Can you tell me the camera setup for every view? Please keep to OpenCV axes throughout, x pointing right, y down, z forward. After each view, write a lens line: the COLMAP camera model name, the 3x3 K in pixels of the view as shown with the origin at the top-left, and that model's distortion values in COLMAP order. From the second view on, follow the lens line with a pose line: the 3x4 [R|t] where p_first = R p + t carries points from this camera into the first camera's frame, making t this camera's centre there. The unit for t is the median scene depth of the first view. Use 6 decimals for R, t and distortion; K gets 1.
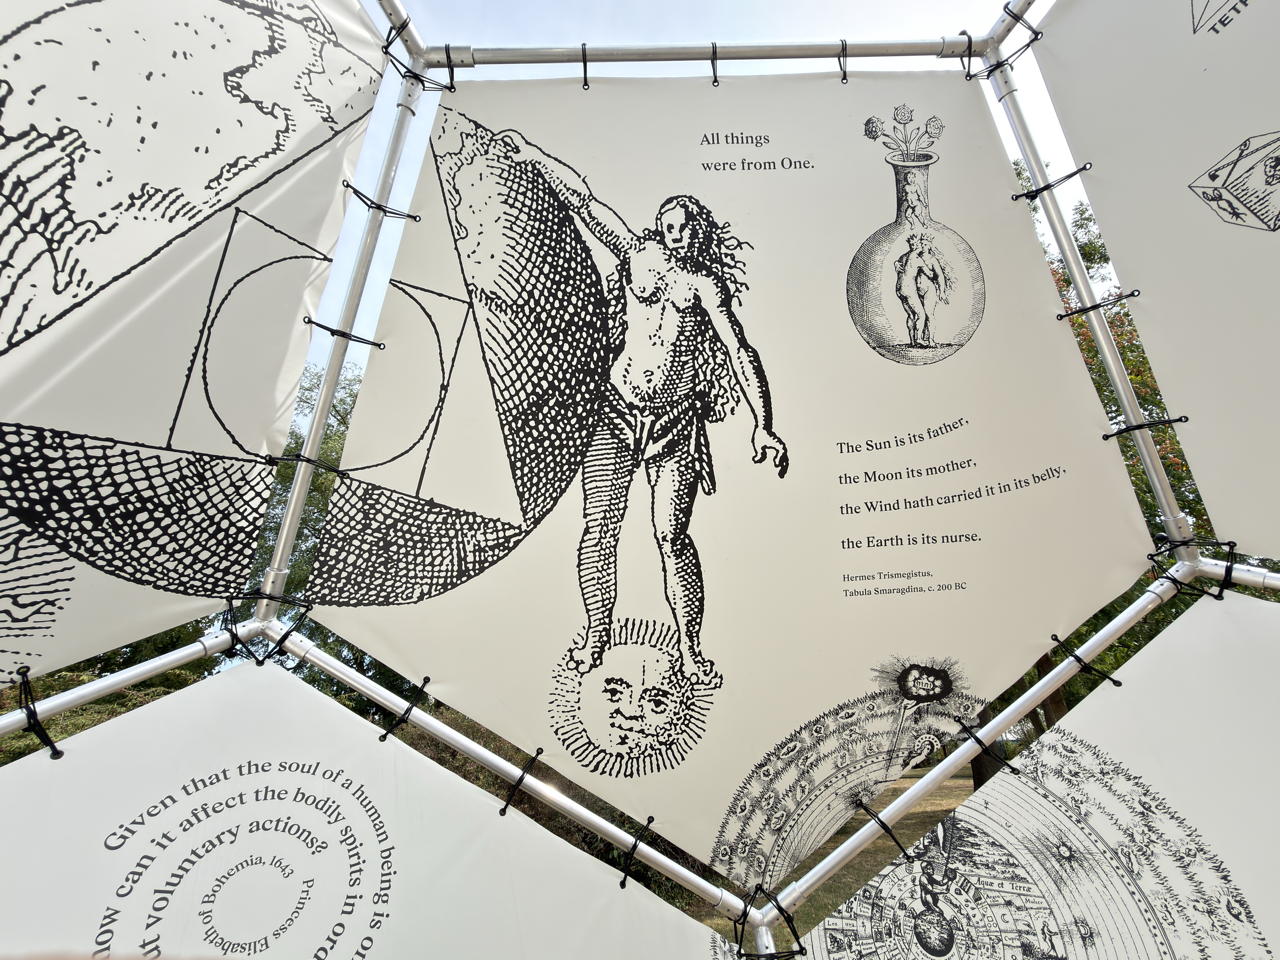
lens RADIAL K [[547.1, 0, 645.1], [0, 547.1, 479.4], [0, 0, 1]] dist [-0.001237, 0.000510]
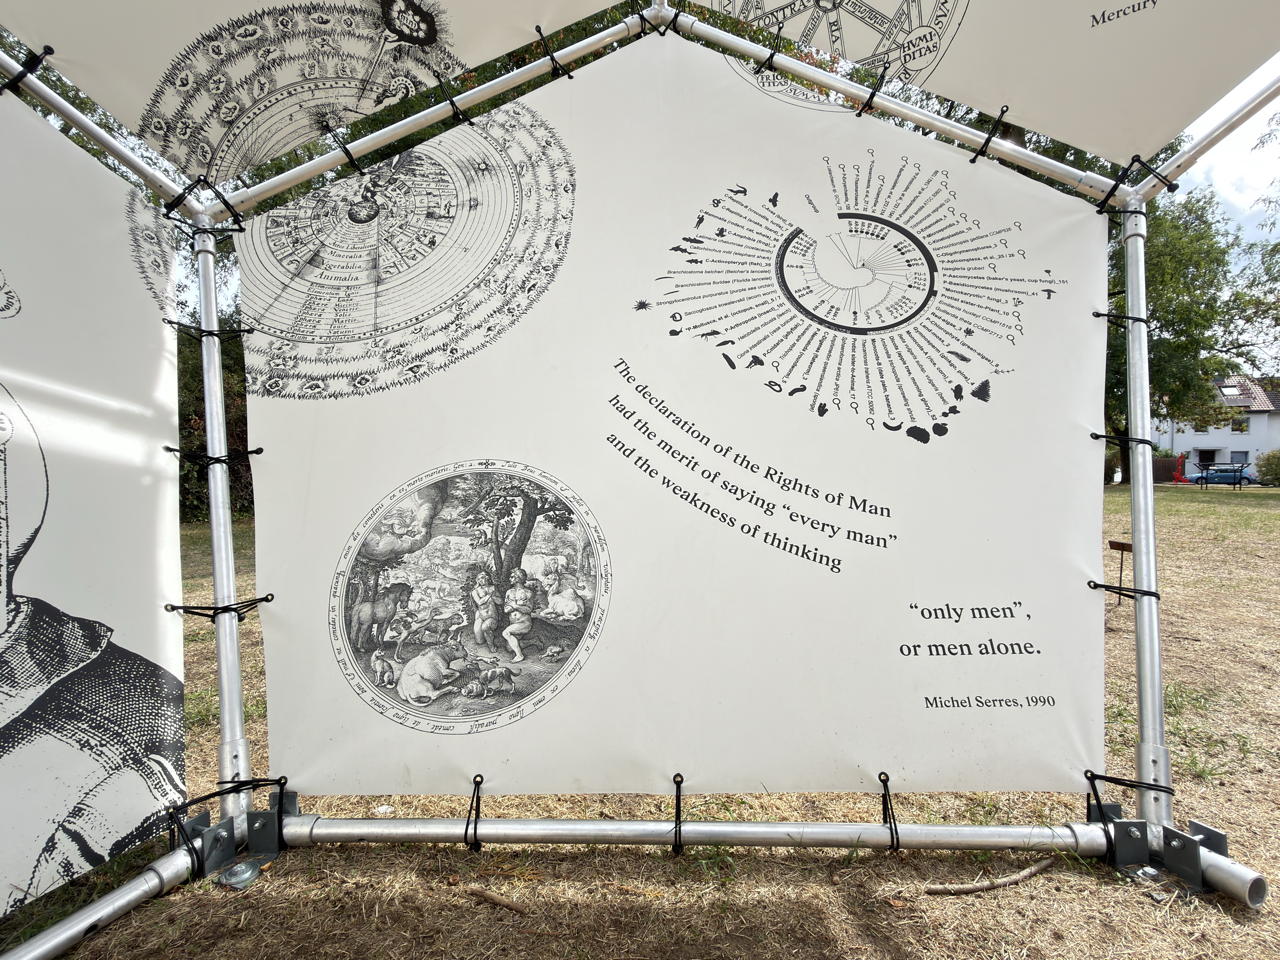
lens RADIAL K [[630.9, 0, 641.9], [0, 630.9, 479.2], [0, 0, 1]] dist [0.005297, 0.000985]
pose [[0.826868, 0.043296, 0.560726, 0.246399], [-0.294400, 0.882835, 0.365966, 0.572715], [-0.479184, -0.467683, 0.742735, -0.487769]]
